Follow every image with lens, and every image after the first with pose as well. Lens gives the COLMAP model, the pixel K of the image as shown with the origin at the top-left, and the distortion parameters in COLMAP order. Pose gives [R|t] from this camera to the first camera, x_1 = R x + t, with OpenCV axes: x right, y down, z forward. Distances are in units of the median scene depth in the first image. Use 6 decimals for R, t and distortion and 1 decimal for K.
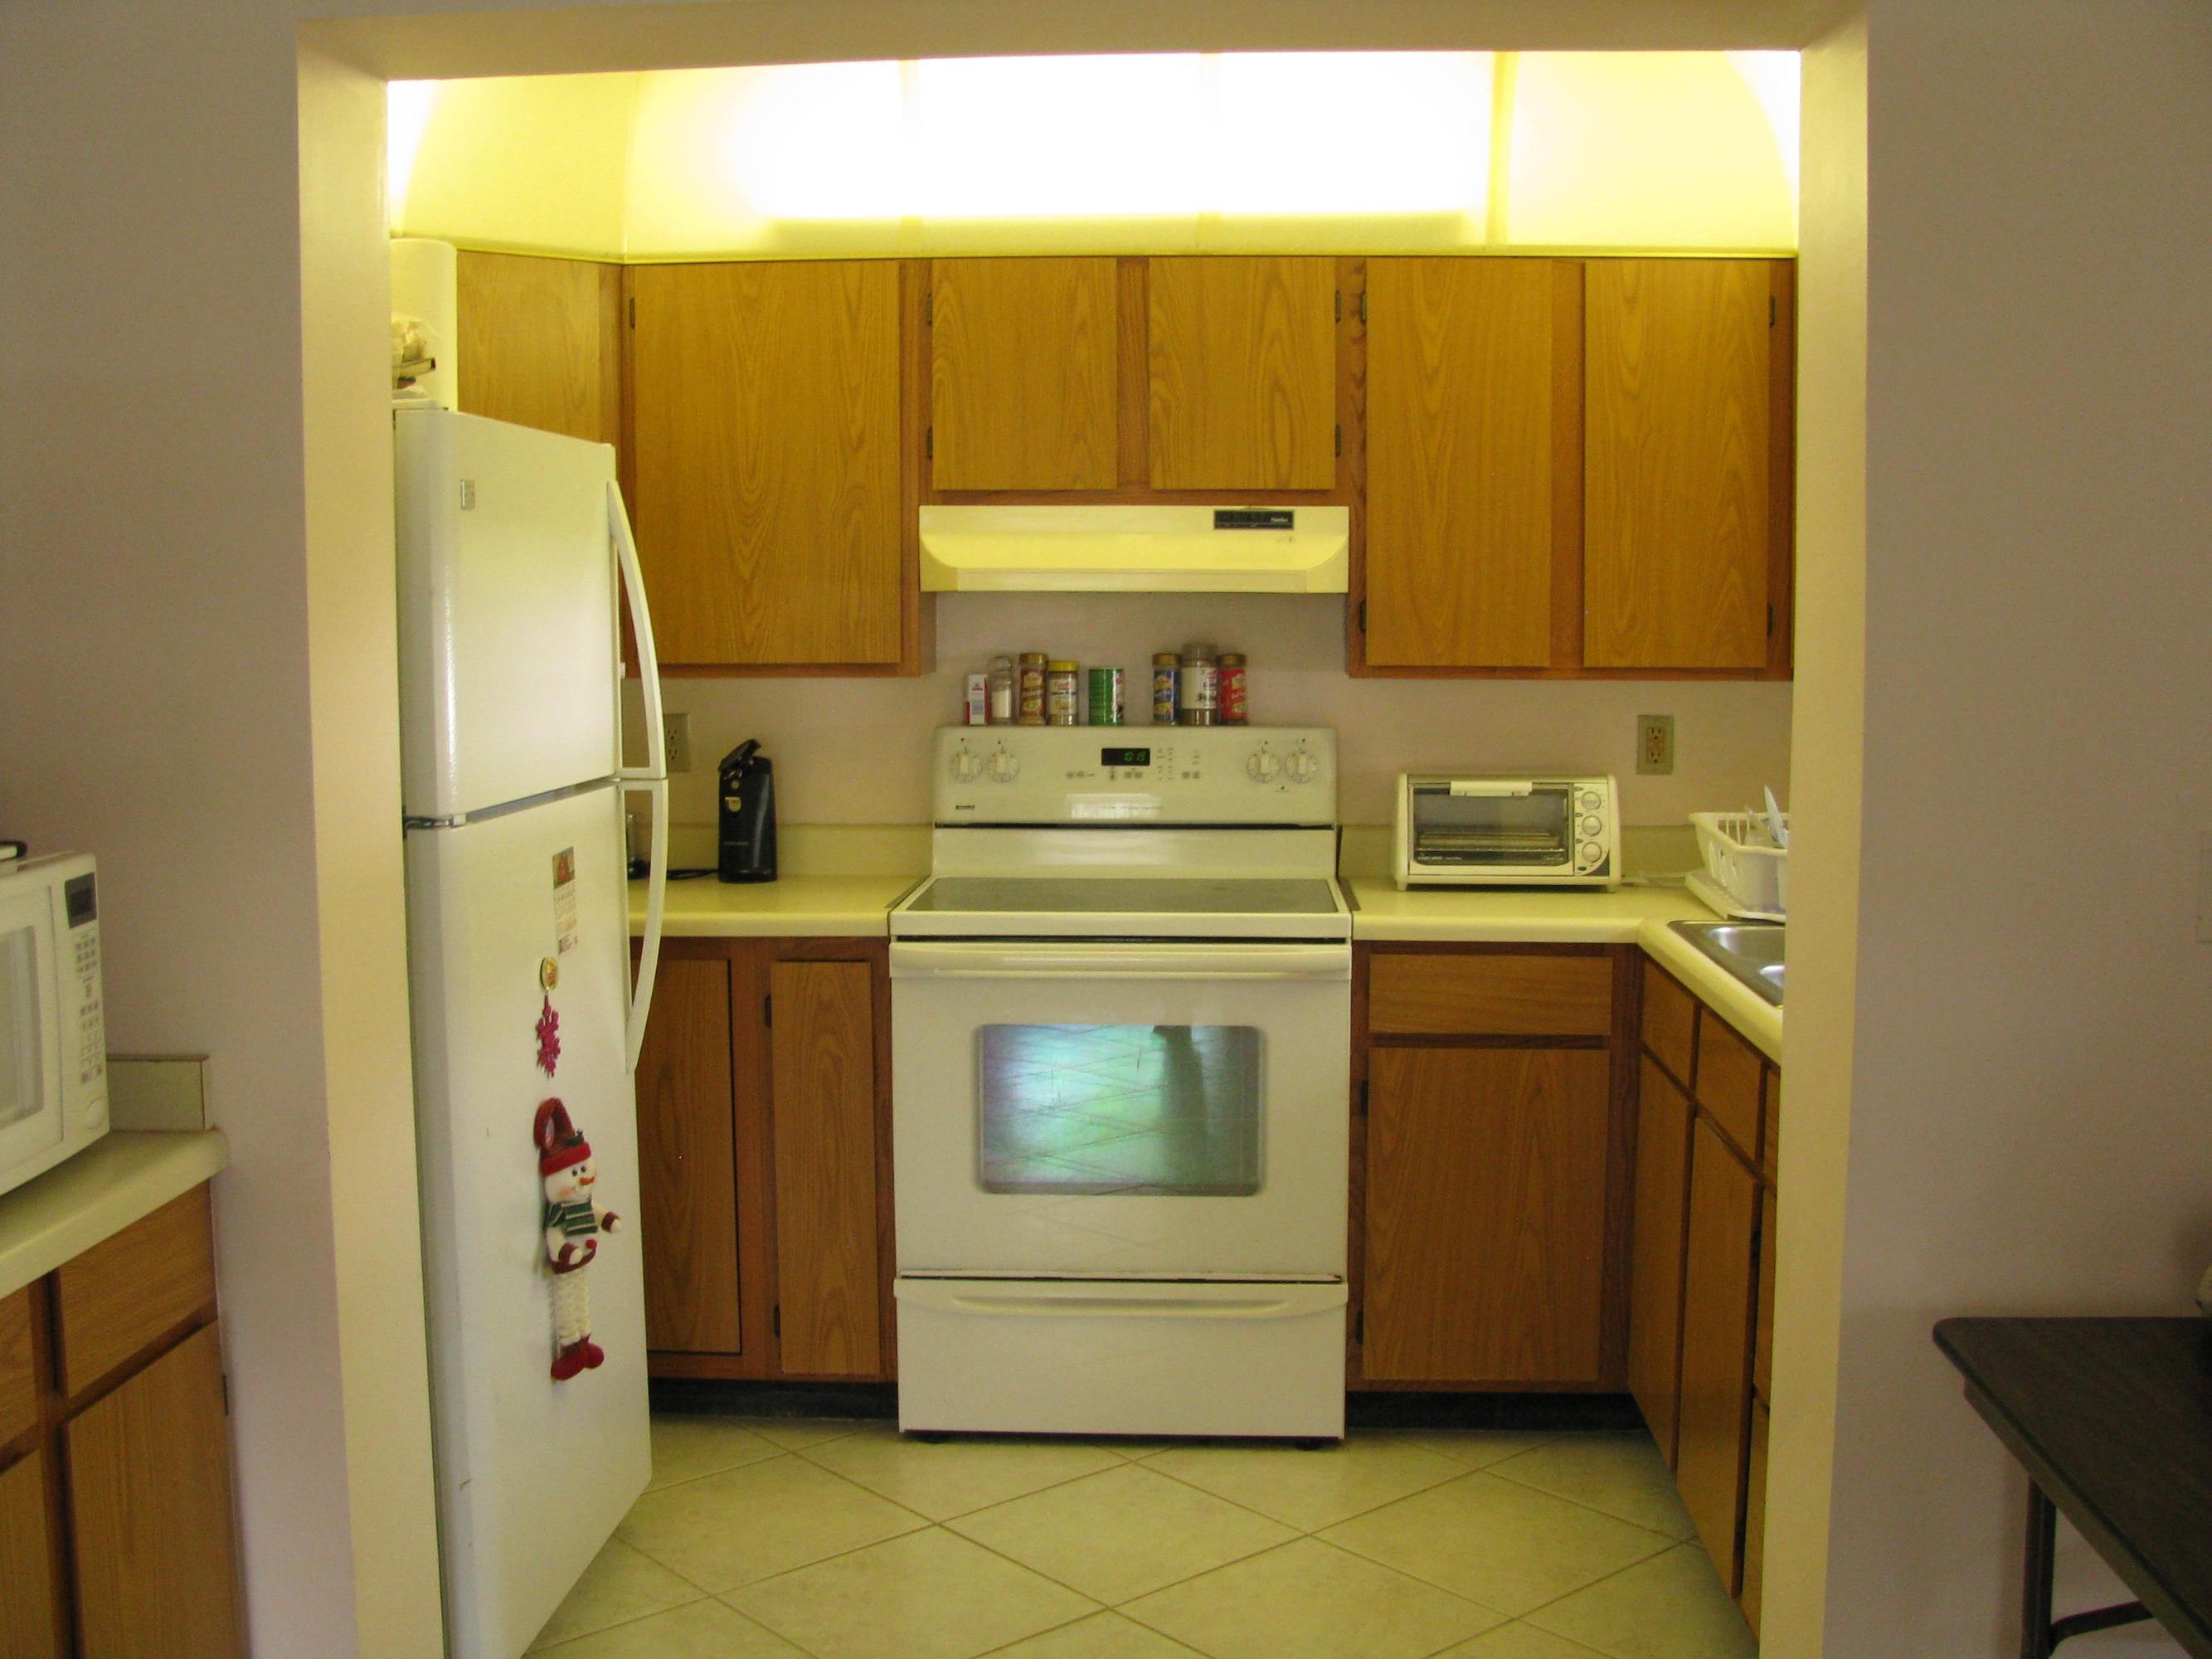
lens RADIAL K [[2351.6, 0, 1109.2], [0, 2351.6, 830.8], [0, 0, 1]] dist [-0.136913, 0.000000]
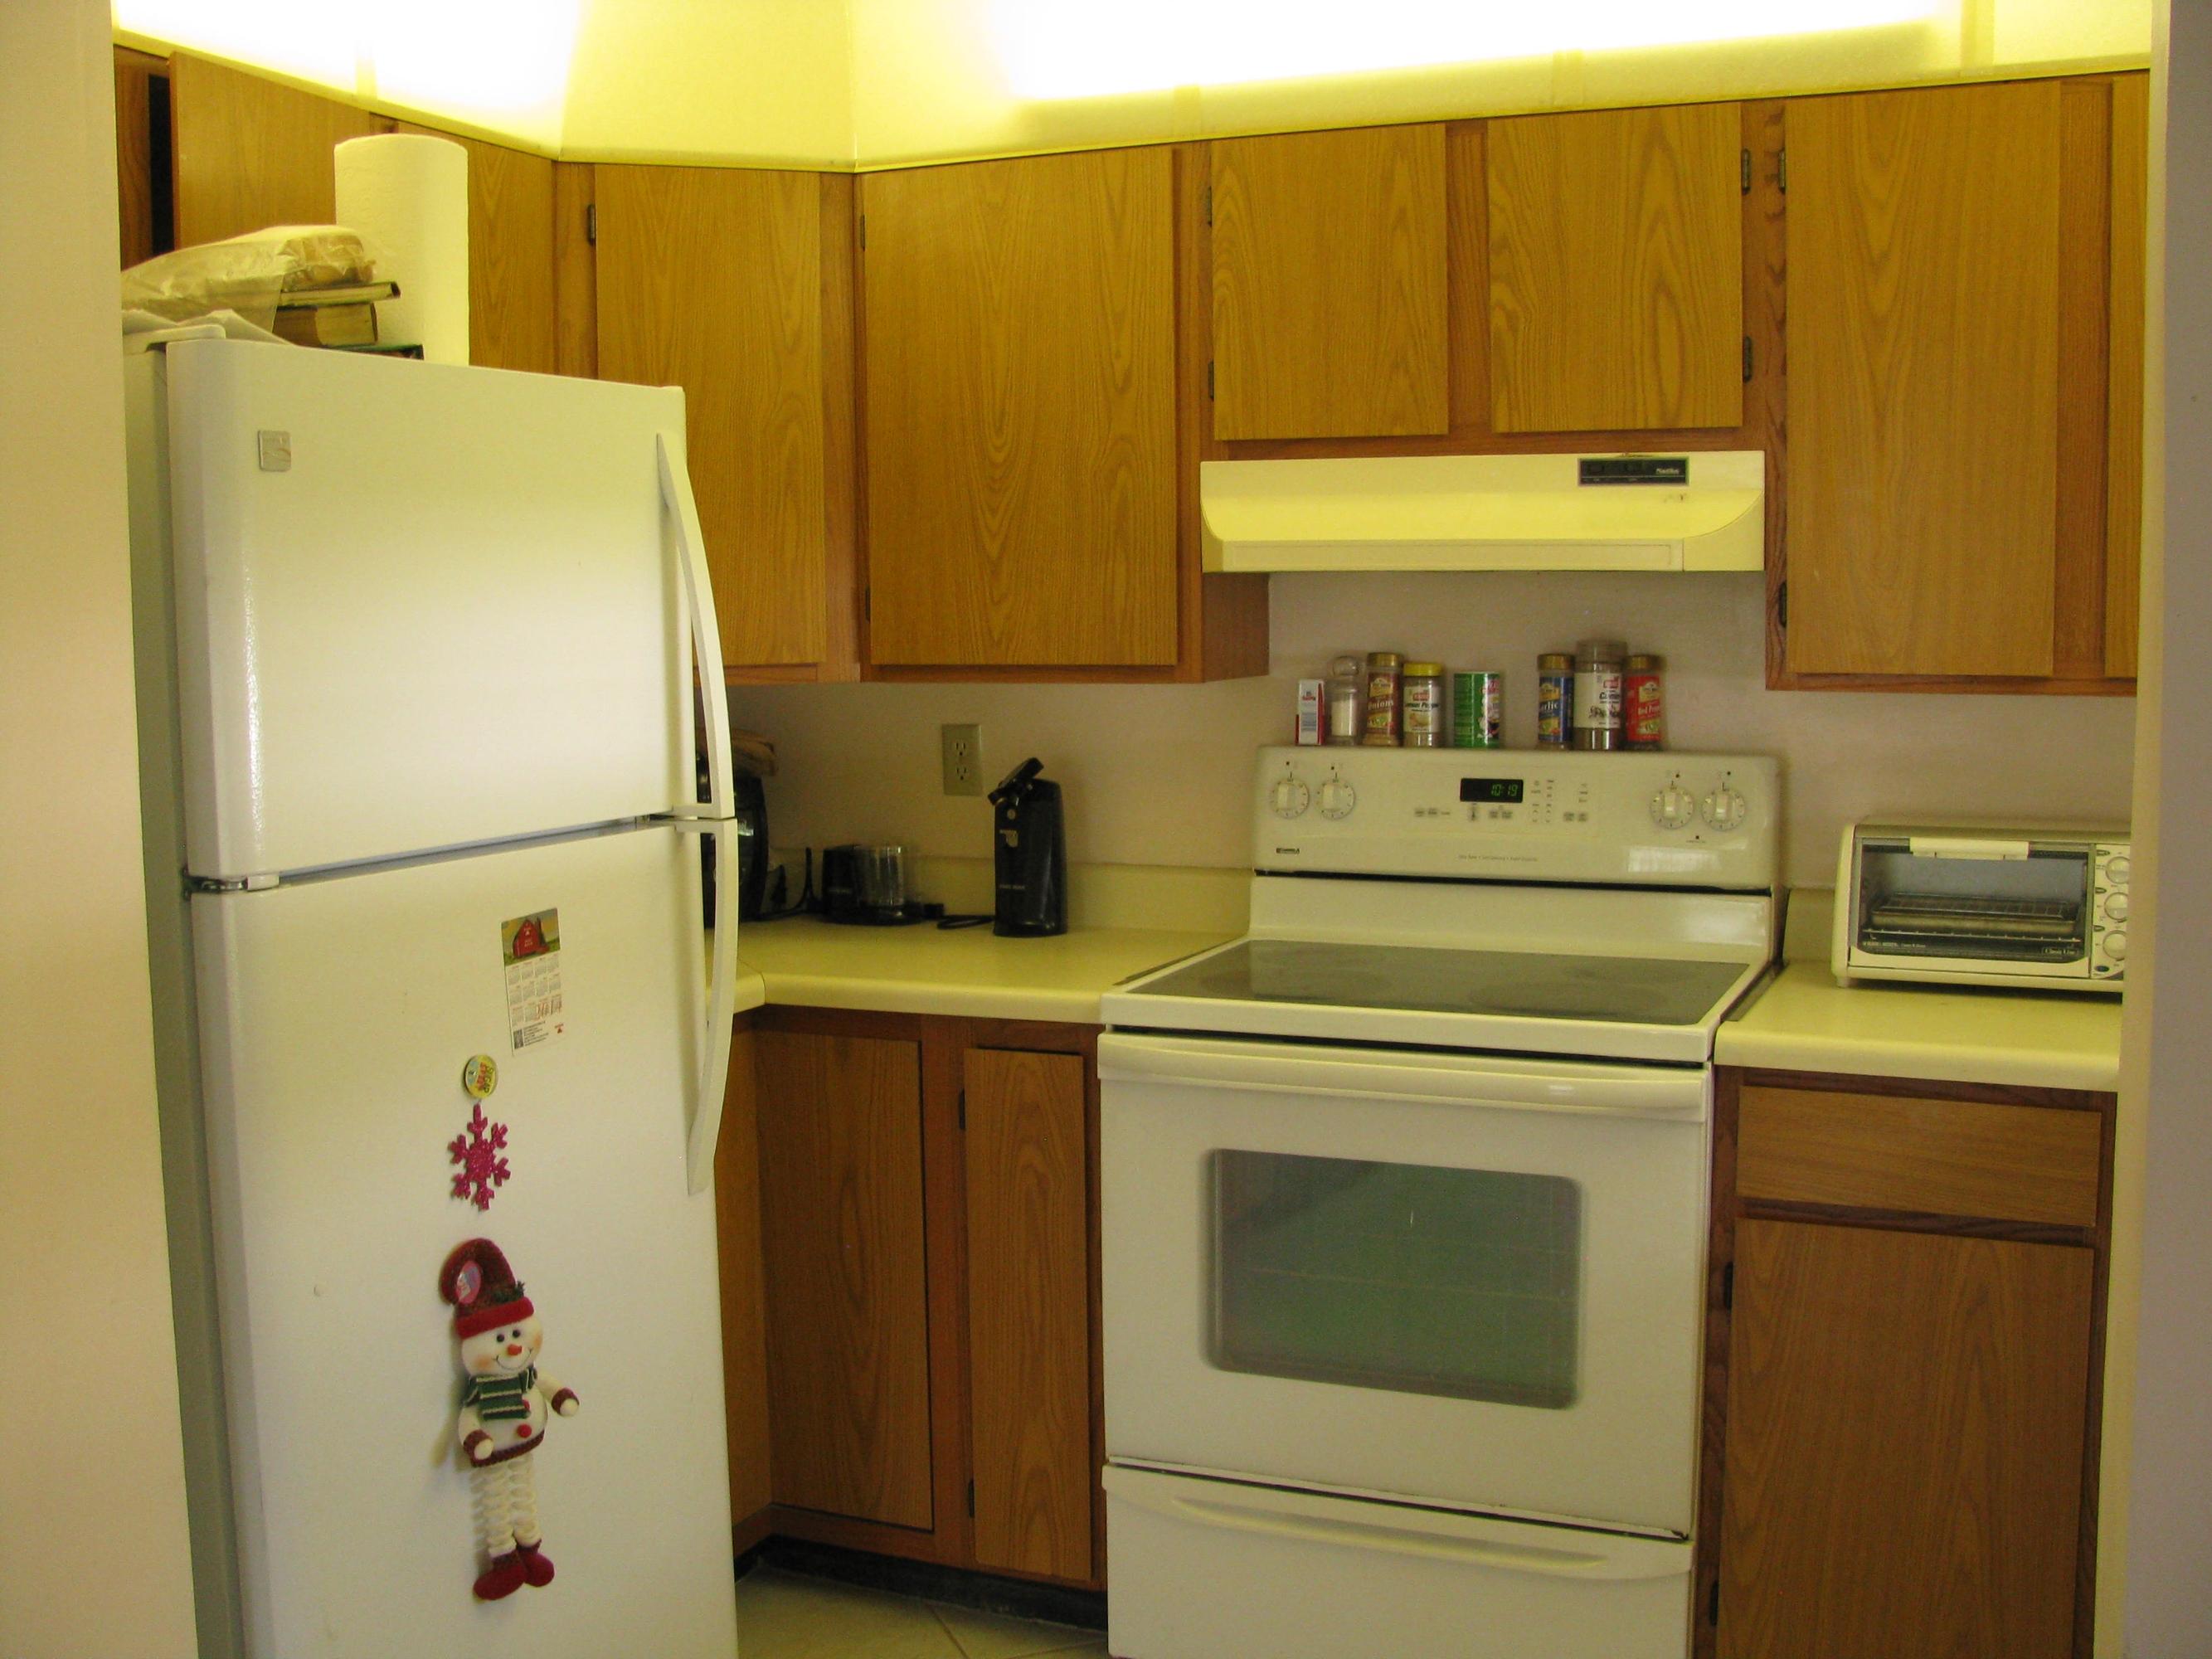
lens RADIAL K [[2351.6, 0, 1108.9], [0, 2351.6, 831.4], [0, 0, 1]] dist [-0.136913, 0.000000]
pose [[0.937563, 0.026798, -0.346781, 0.164757], [-0.024866, 0.999641, 0.010020, -0.024420], [0.346925, -0.000771, 0.937893, 0.270137]]
